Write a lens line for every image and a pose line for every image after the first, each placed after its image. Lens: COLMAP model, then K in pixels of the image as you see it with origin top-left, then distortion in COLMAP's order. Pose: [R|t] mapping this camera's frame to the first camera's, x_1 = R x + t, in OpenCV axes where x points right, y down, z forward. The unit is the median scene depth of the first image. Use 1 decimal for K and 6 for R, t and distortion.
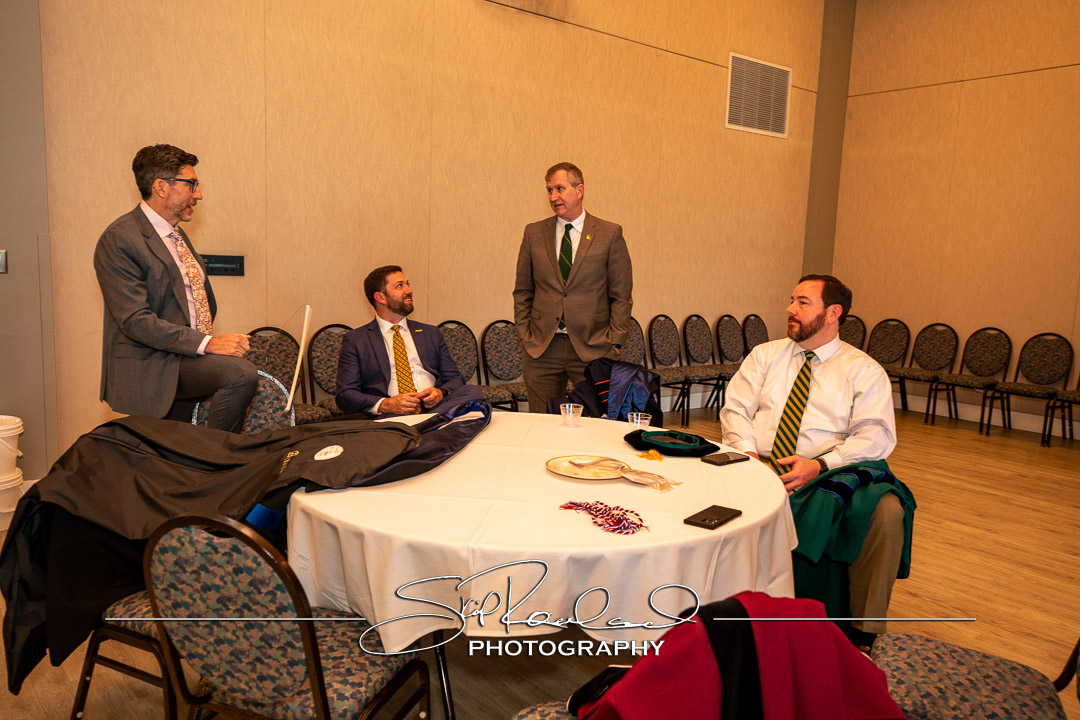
lens RADIAL K [[822.8, 0, 540.0], [0, 822.8, 360.0], [0, 0, 1]] dist [0.010904, 0.001182]
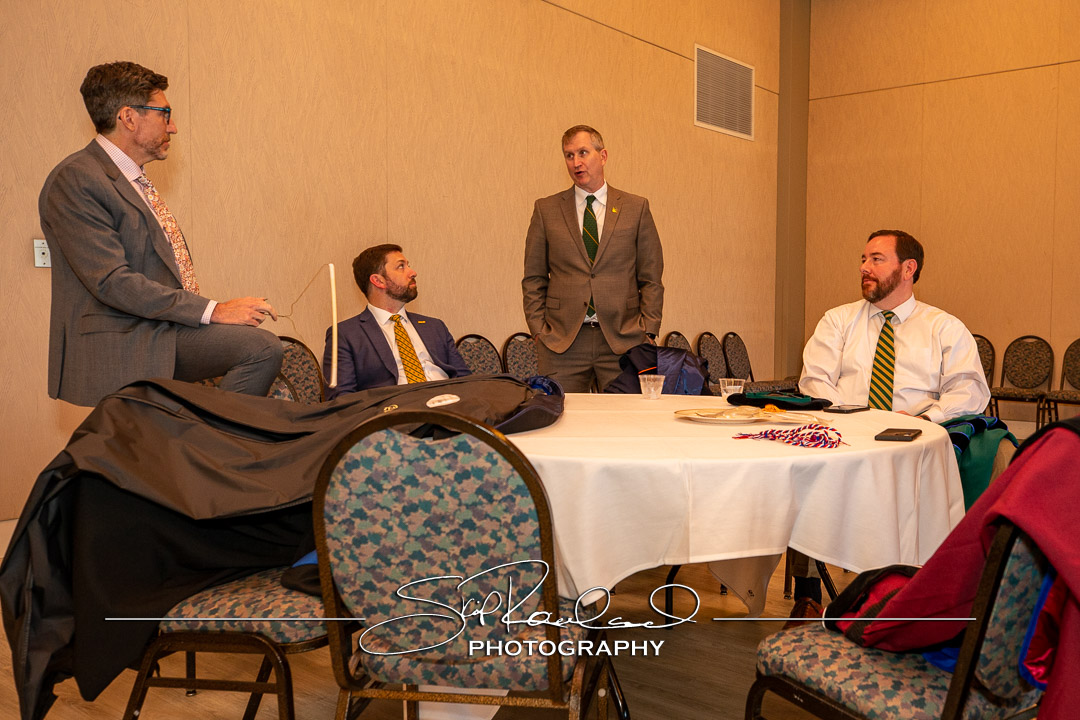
lens RADIAL K [[974.3, 0, 540.4], [0, 974.3, 444.8], [0, 0, 1]] dist [0.017207, 0.006730]
pose [[0.970507, -0.045969, 0.236650, -0.314974], [0.059606, 0.996929, -0.050792, 0.169212], [-0.233589, 0.063400, 0.970266, 0.029817]]
